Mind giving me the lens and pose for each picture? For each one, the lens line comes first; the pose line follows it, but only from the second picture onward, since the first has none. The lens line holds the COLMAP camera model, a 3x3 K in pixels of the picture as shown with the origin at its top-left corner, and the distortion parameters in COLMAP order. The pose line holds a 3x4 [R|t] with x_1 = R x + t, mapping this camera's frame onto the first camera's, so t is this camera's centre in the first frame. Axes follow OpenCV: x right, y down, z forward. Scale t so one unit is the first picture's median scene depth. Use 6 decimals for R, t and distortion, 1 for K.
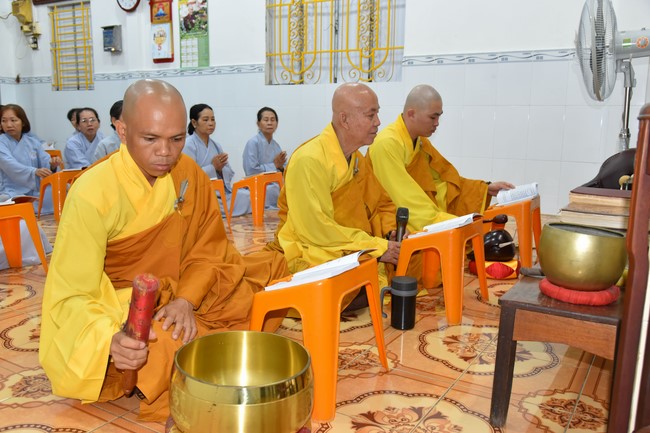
lens RADIAL K [[564.3, 0, 325.0], [0, 564.3, 216.5], [0, 0, 1]] dist [-0.023579, 0.017900]
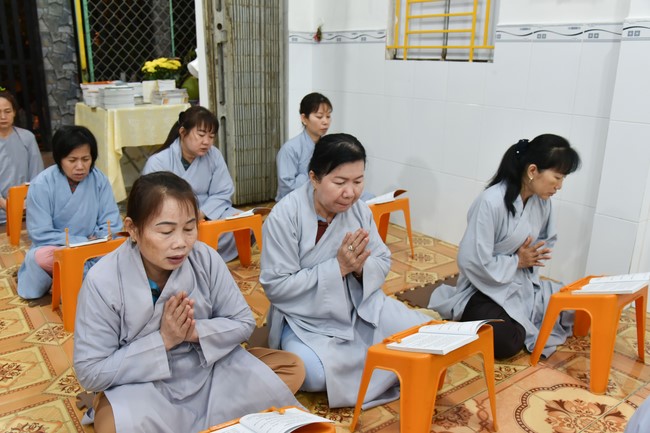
lens RADIAL K [[546.8, 0, 325.0], [0, 546.8, 216.5], [0, 0, 1]] dist [-0.074023, 0.066161]
pose [[0.923873, 0.107893, -0.367175, -0.417010], [-0.064644, 0.989646, 0.128149, -0.175177], [0.377200, -0.094658, 0.921282, 0.634946]]
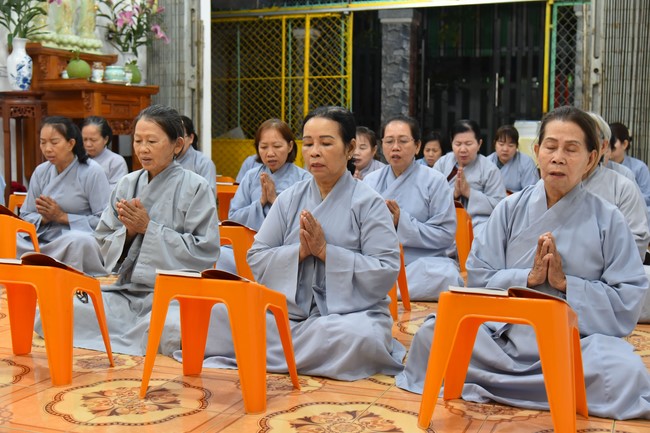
lens RADIAL K [[896.2, 0, 325.0], [0, 896.2, 216.5], [0, 0, 1]] dist [-0.019912, 0.118079]
pose [[0.176132, 0.081915, -0.980952, 0.332892], [-0.170811, 0.983957, 0.051497, -0.112086], [0.969434, 0.158487, 0.187298, 0.634460]]
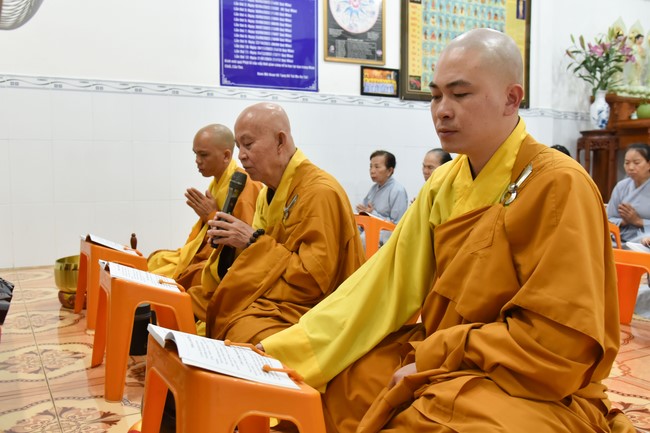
lens RADIAL K [[614.9, 0, 325.1], [0, 614.9, 226.9], [0, 0, 1]] dist [-0.012120, -0.006151]
pose [[-0.507700, 0.069841, -0.858698, 0.288916], [-0.148463, 0.974706, 0.167054, -0.087830], [0.848645, 0.212299, -0.484490, 0.593397]]
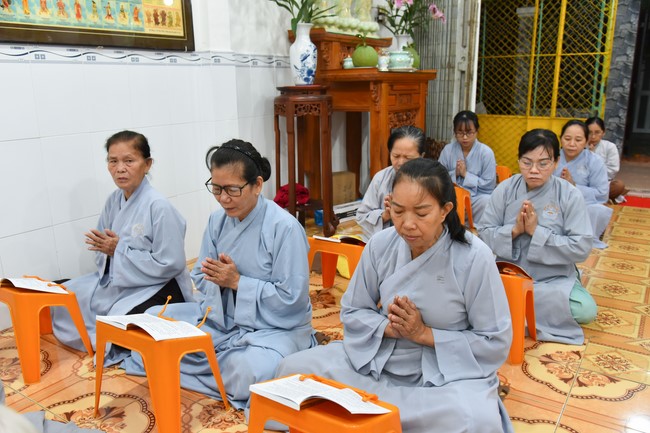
lens RADIAL K [[546.8, 0, 325.0], [0, 546.8, 216.5], [0, 0, 1]] dist [-0.074023, 0.066161]
pose [[-0.038431, 0.229392, -0.972575, -0.233176], [-0.156736, 0.959863, 0.232587, -0.147810], [0.986892, 0.161377, -0.000935, 0.495535]]
